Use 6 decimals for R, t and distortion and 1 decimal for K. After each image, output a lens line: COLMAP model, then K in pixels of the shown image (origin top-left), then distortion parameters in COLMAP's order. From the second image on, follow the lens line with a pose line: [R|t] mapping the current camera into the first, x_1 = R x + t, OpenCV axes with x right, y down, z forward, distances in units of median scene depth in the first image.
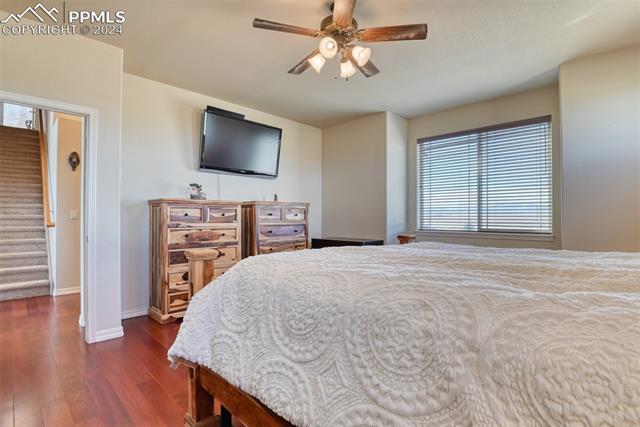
lens RADIAL K [[309.3, 0, 320.9], [0, 309.3, 215.9], [0, 0, 1]] dist [-0.022575, -0.004321]
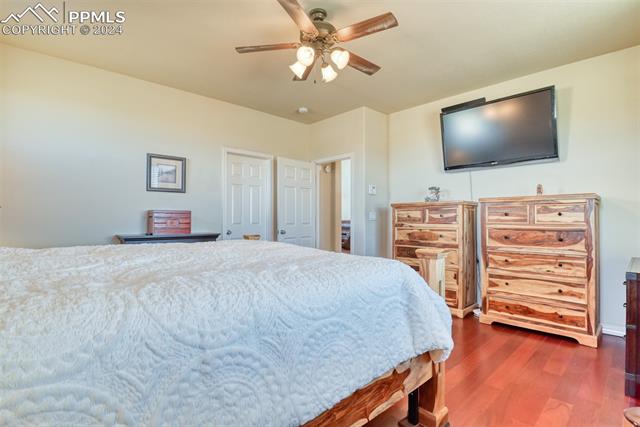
lens RADIAL K [[309.3, 0, 321.0], [0, 309.3, 214.2], [0, 0, 1]] dist [-0.022575, -0.004321]
pose [[-0.028936, -0.005238, -0.999568, 0.662880], [0.016048, 0.999855, -0.005704, -0.008851], [0.999452, -0.016207, -0.028848, 0.625051]]
